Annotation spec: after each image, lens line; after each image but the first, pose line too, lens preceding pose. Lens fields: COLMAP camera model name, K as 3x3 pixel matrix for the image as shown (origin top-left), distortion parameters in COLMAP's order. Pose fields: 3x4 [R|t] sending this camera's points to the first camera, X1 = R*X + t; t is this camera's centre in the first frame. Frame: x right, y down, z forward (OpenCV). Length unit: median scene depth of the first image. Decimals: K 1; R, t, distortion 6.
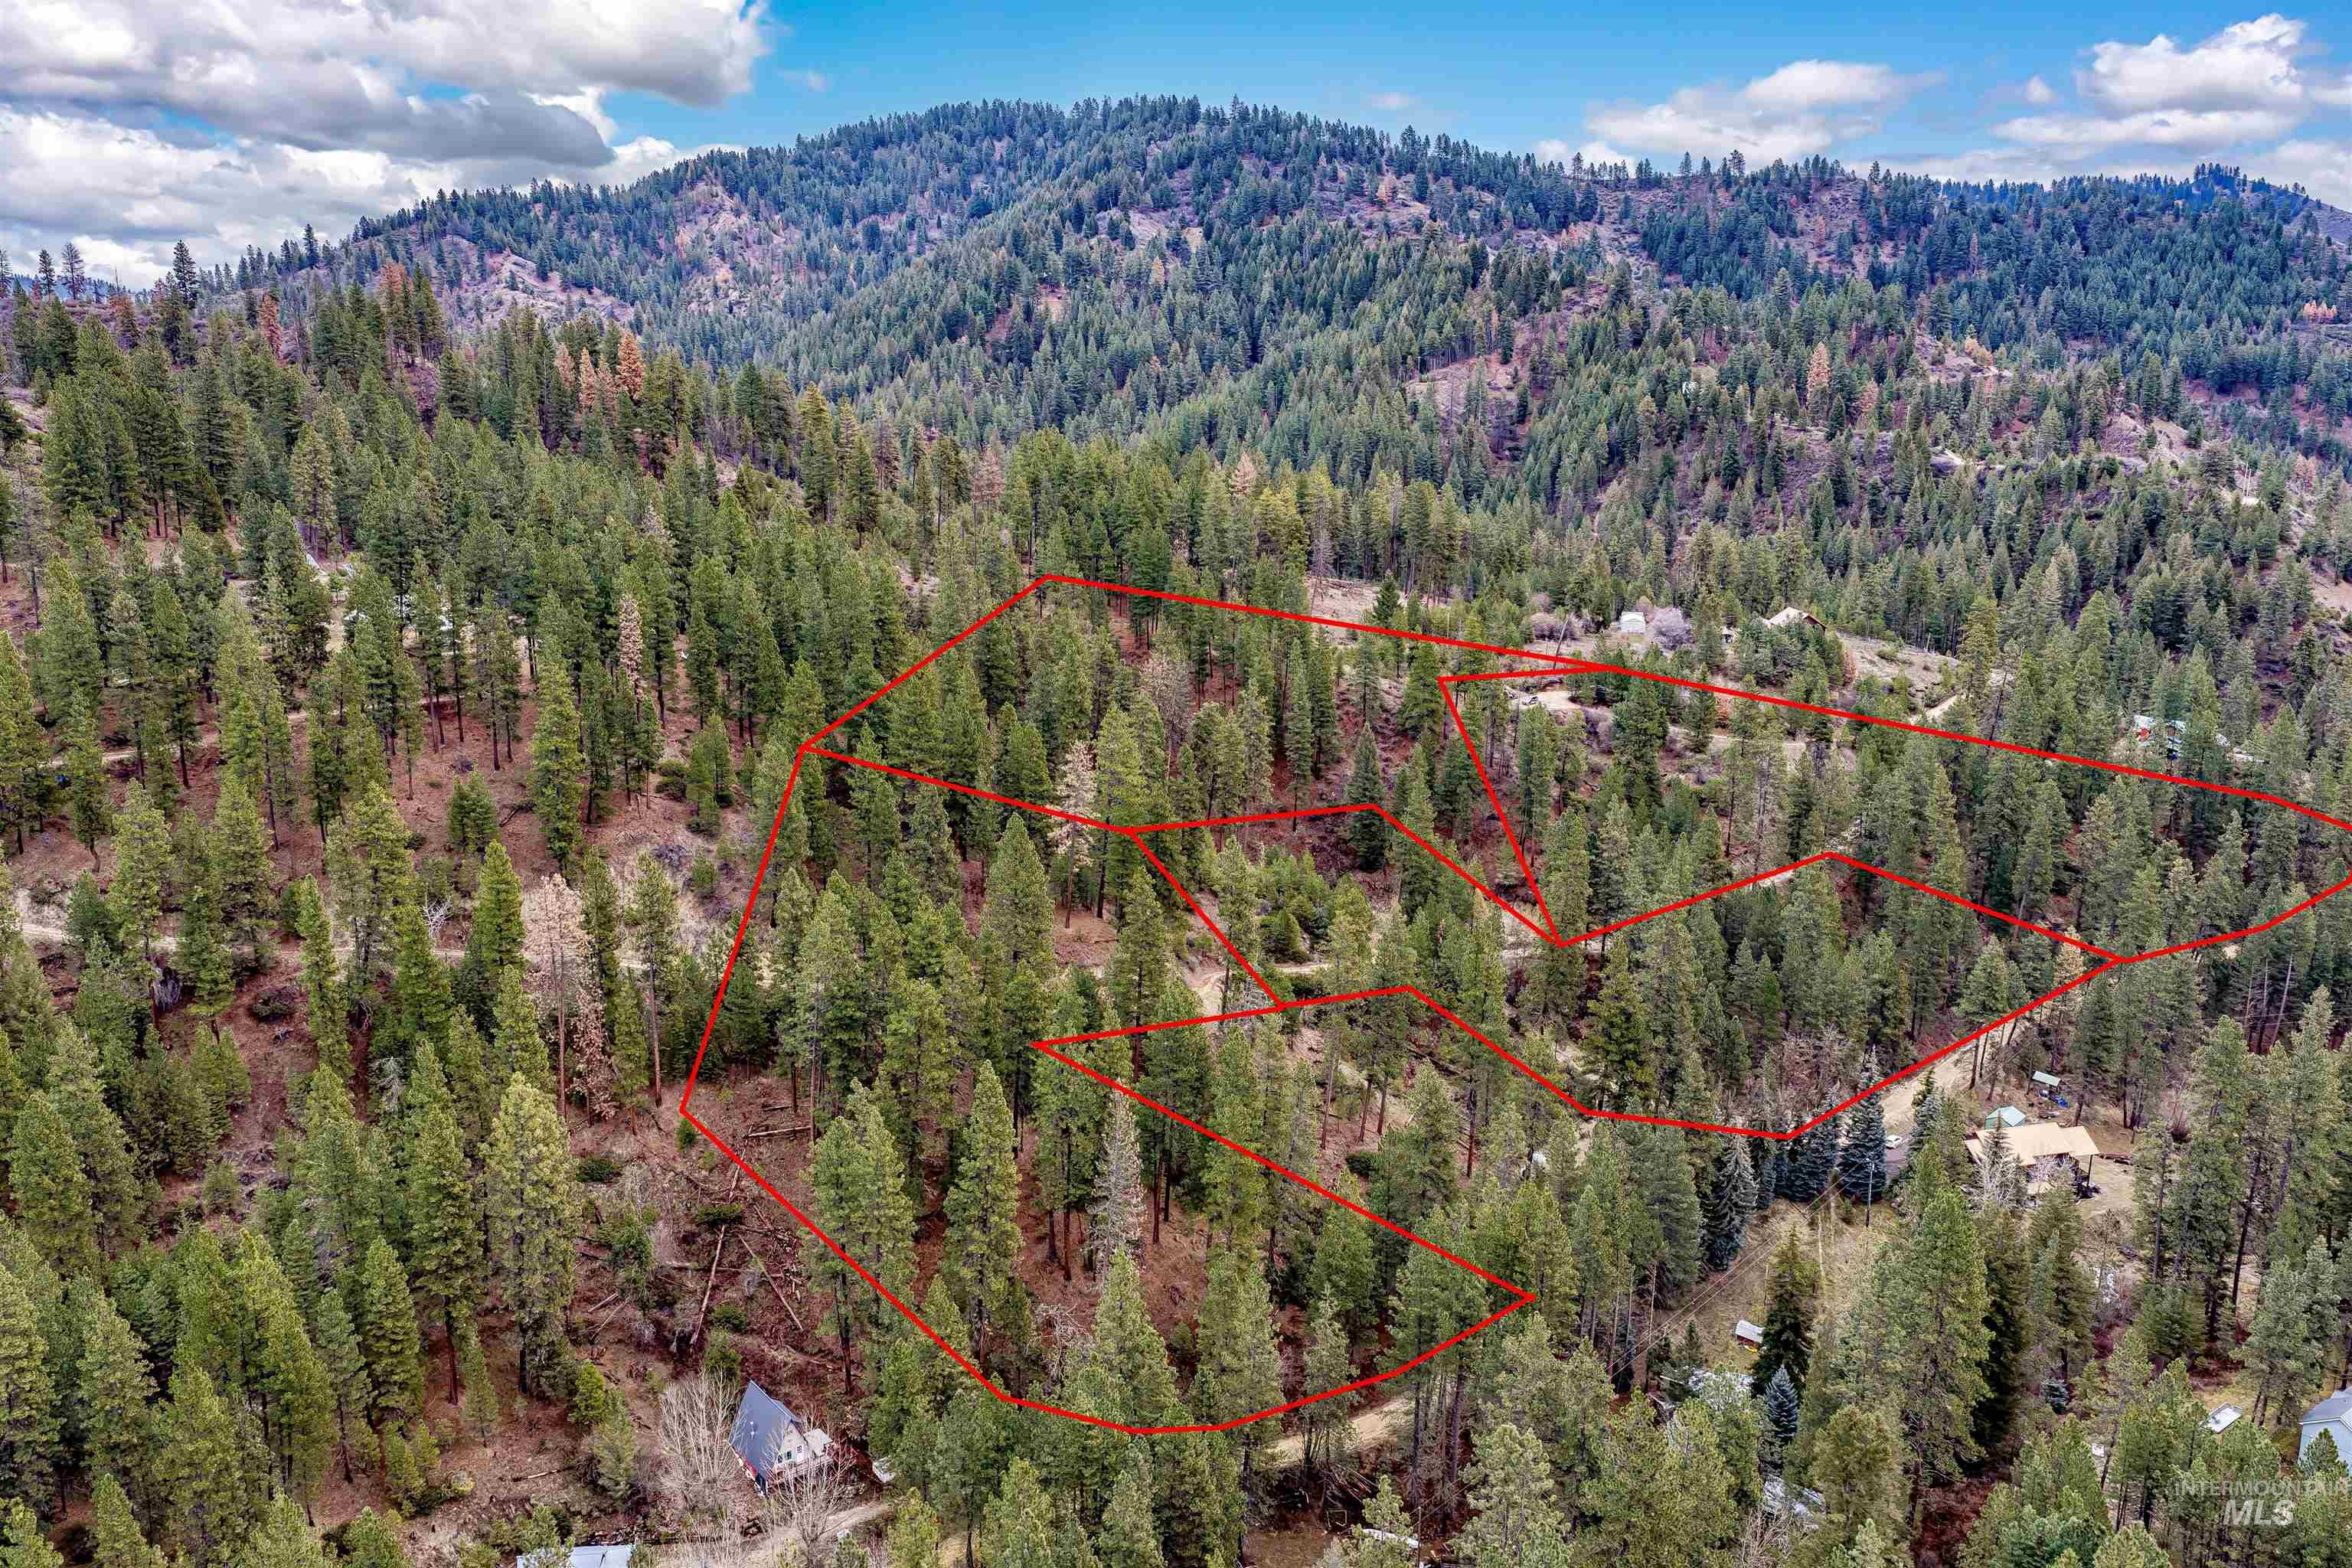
lens RADIAL K [[1941.0, 0, 1180.0], [0, 1941.0, 784.6], [0, 0, 1]] dist [0.012312, -0.019897]
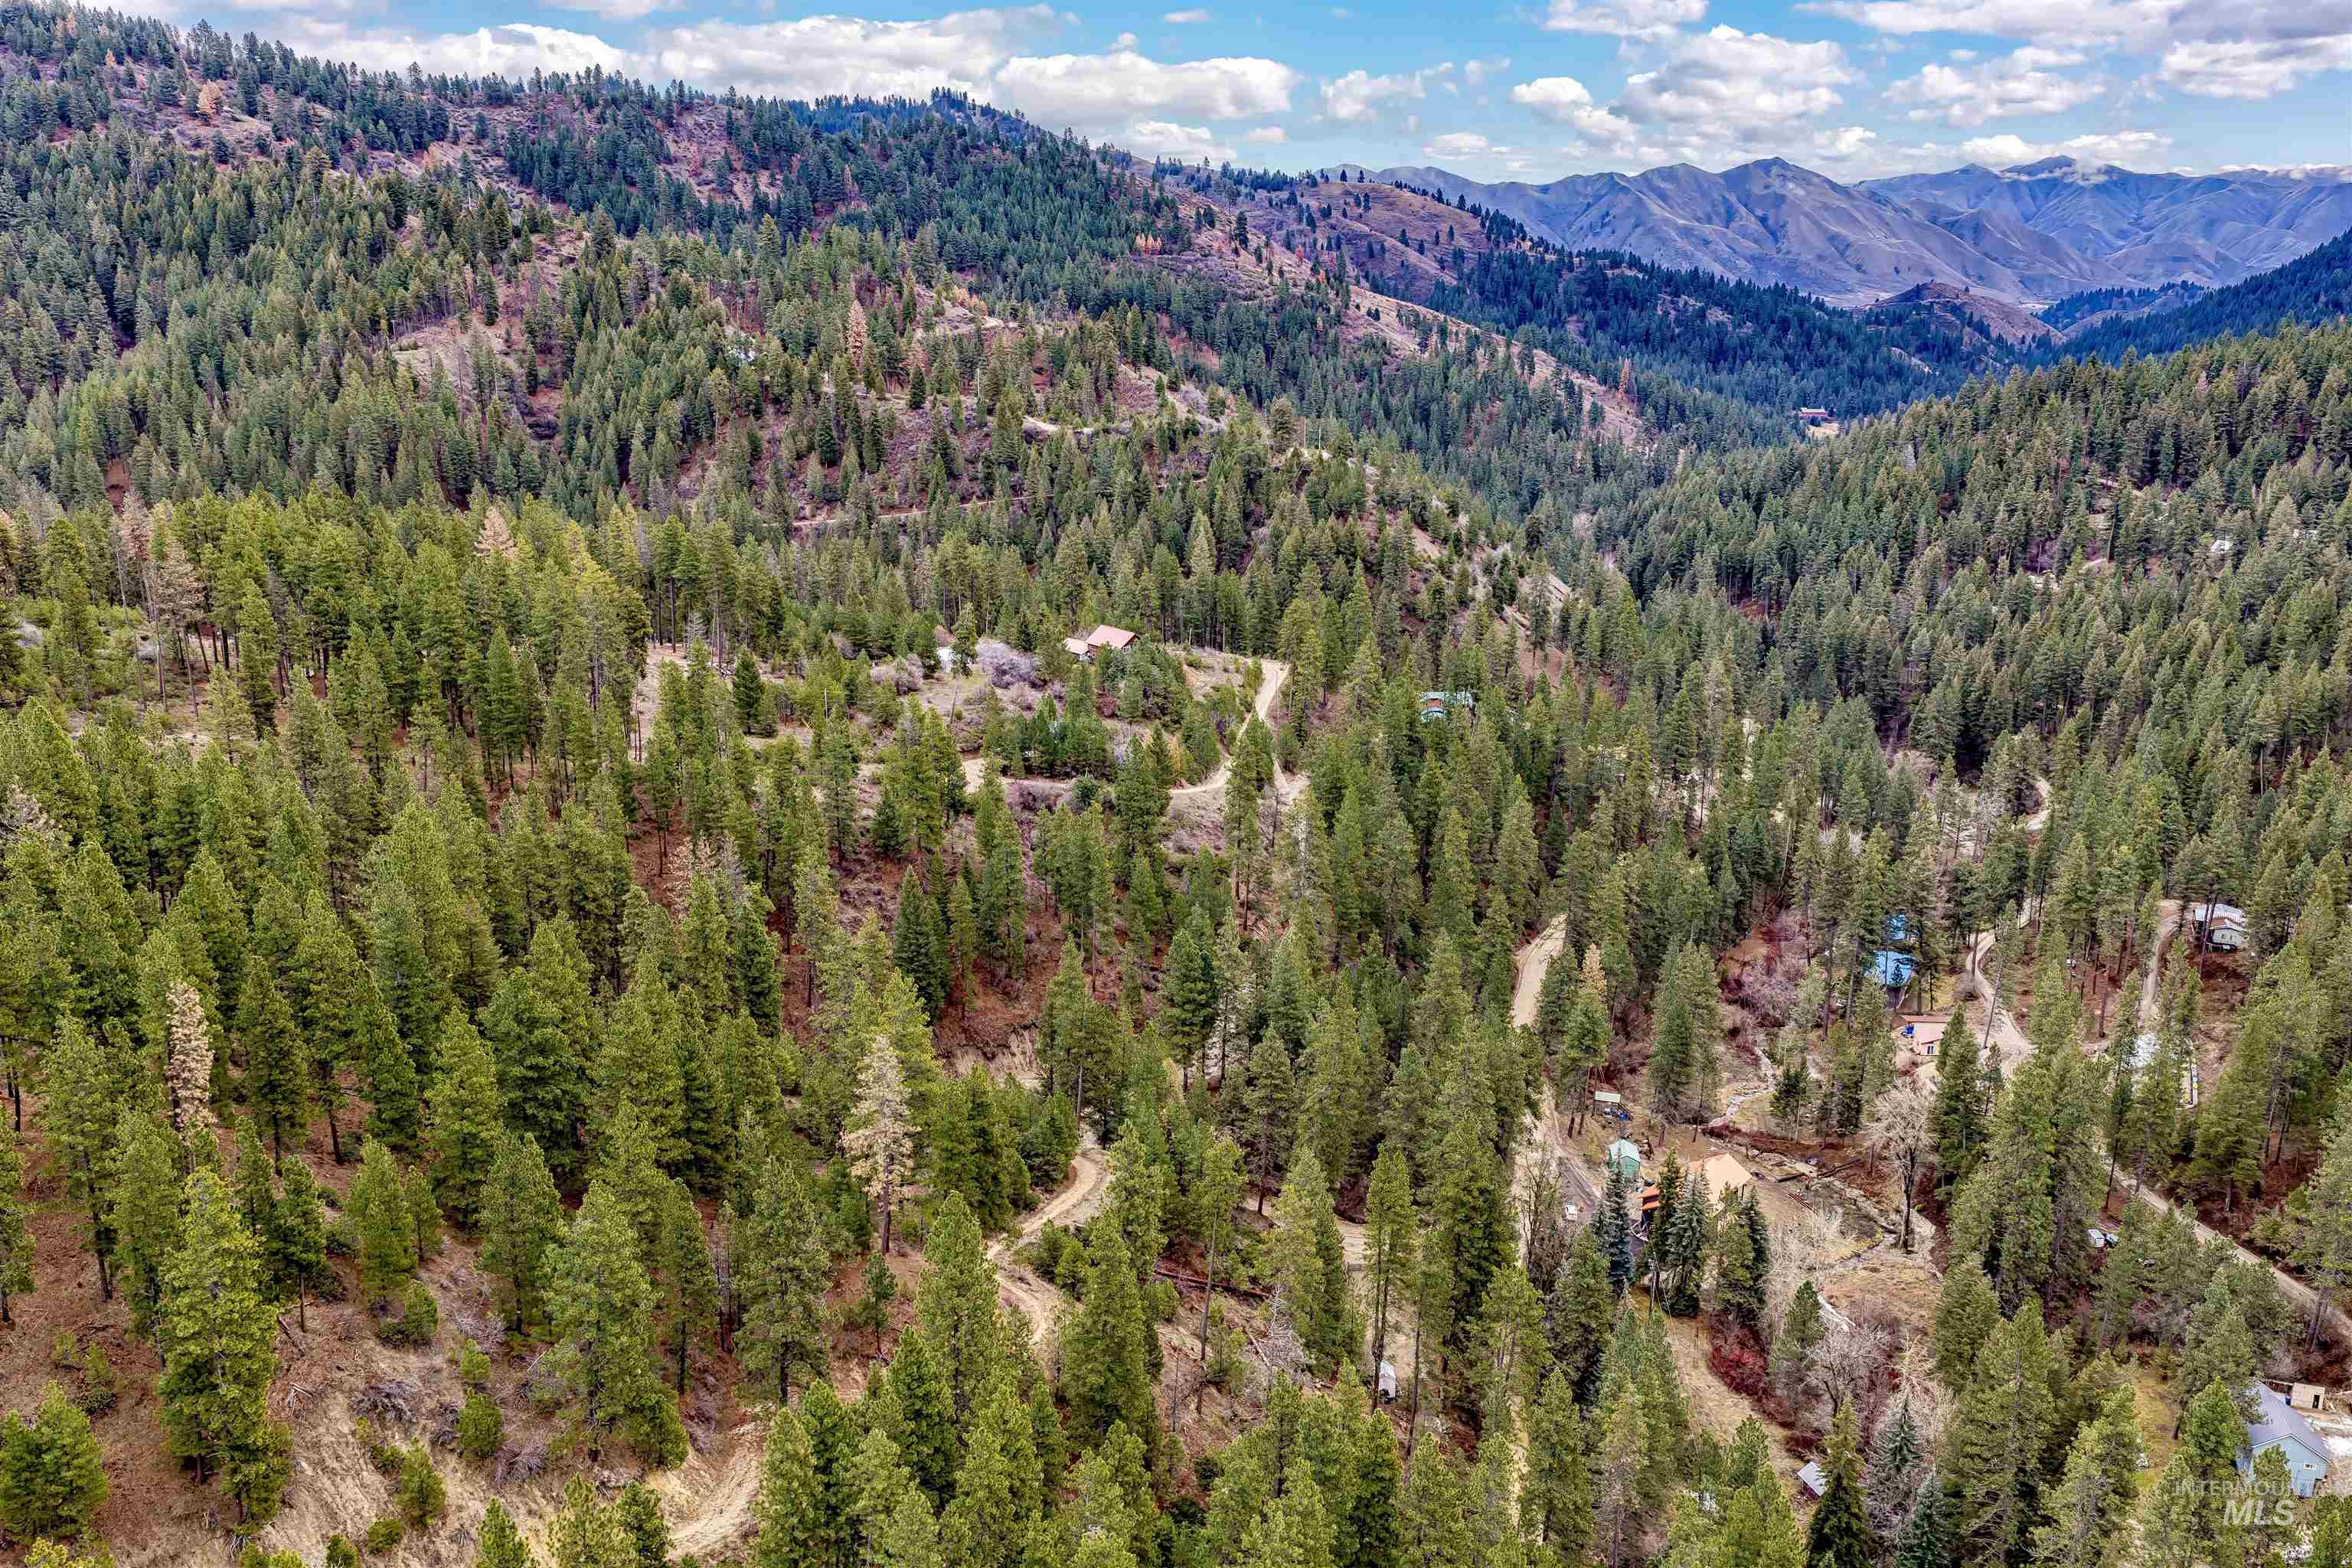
lens RADIAL K [[1941.0, 0, 1173.7], [0, 1941.0, 784.1], [0, 0, 1]] dist [0.012312, -0.019897]
pose [[0.810293, -0.162909, 0.562927, -0.129969], [0.134857, 0.986639, 0.091413, -0.060976], [-0.570298, 0.001843, 0.821436, 0.127399]]
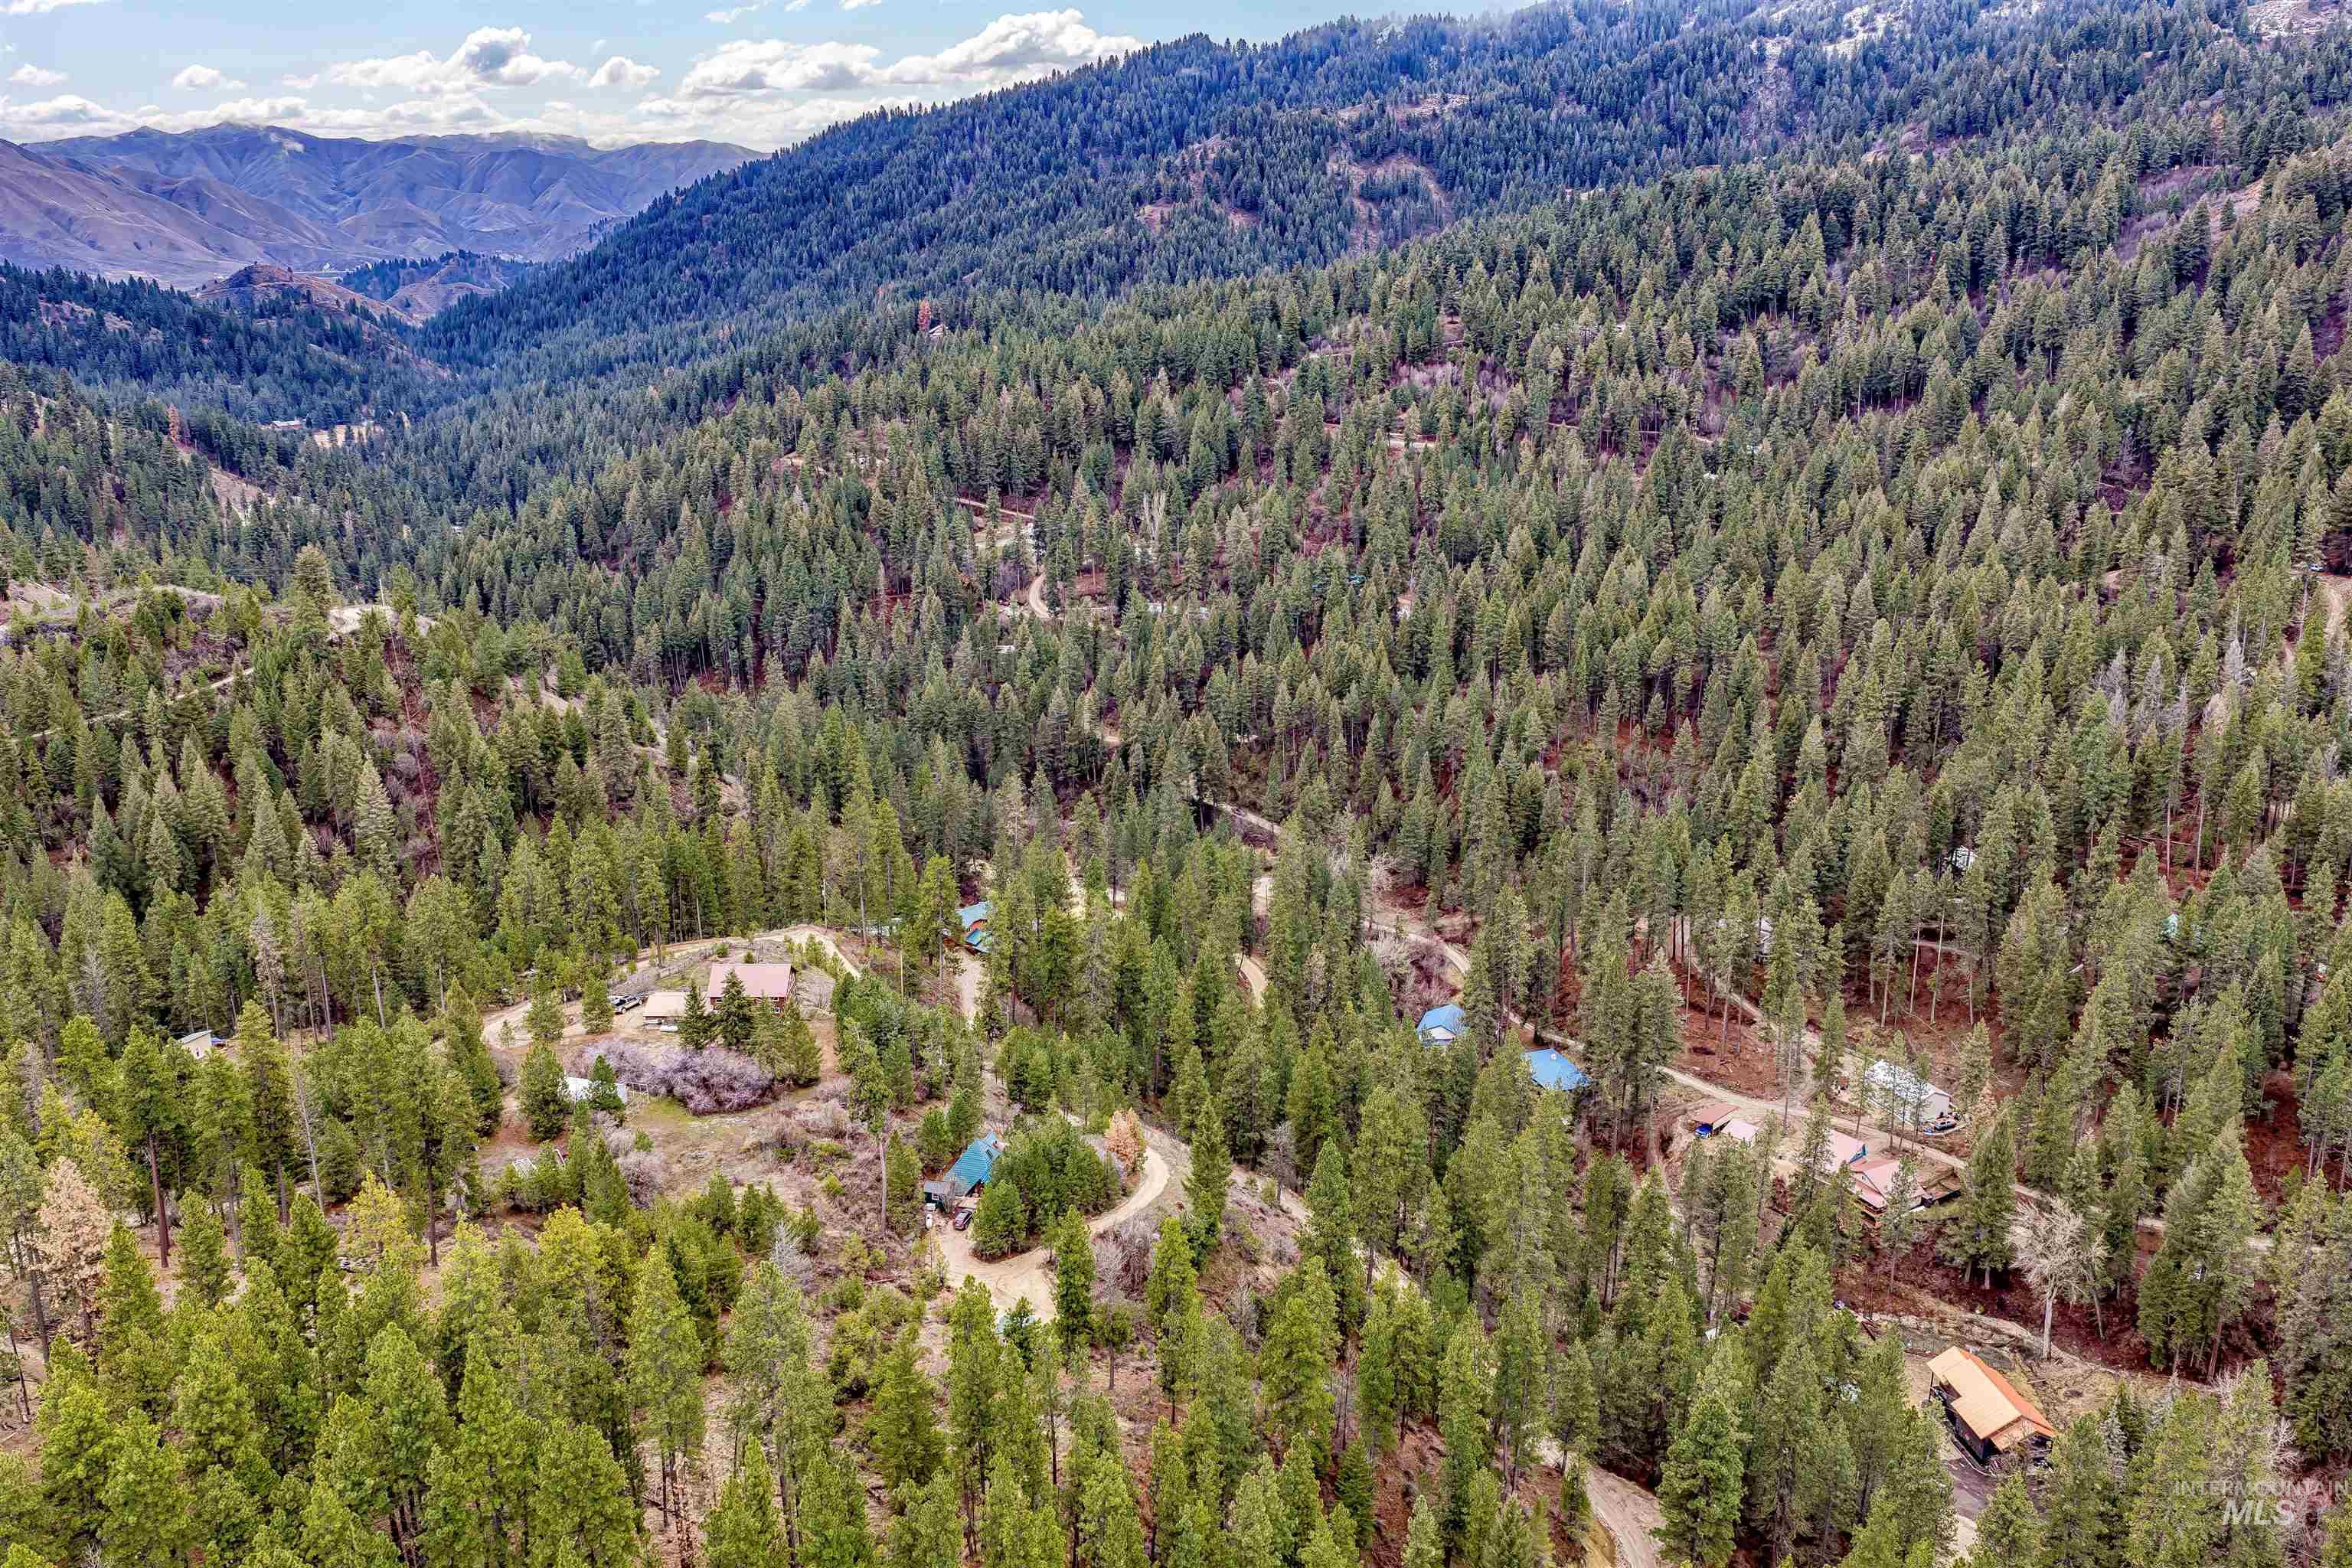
lens RADIAL K [[1941.0, 0, 1171.2], [0, 1941.0, 799.0], [0, 0, 1]] dist [0.012312, -0.019897]
pose [[0.093866, -0.305835, 0.947446, -0.169247], [0.238427, 0.930861, 0.276859, -0.180461], [-0.966614, 0.199909, 0.160295, 0.468674]]
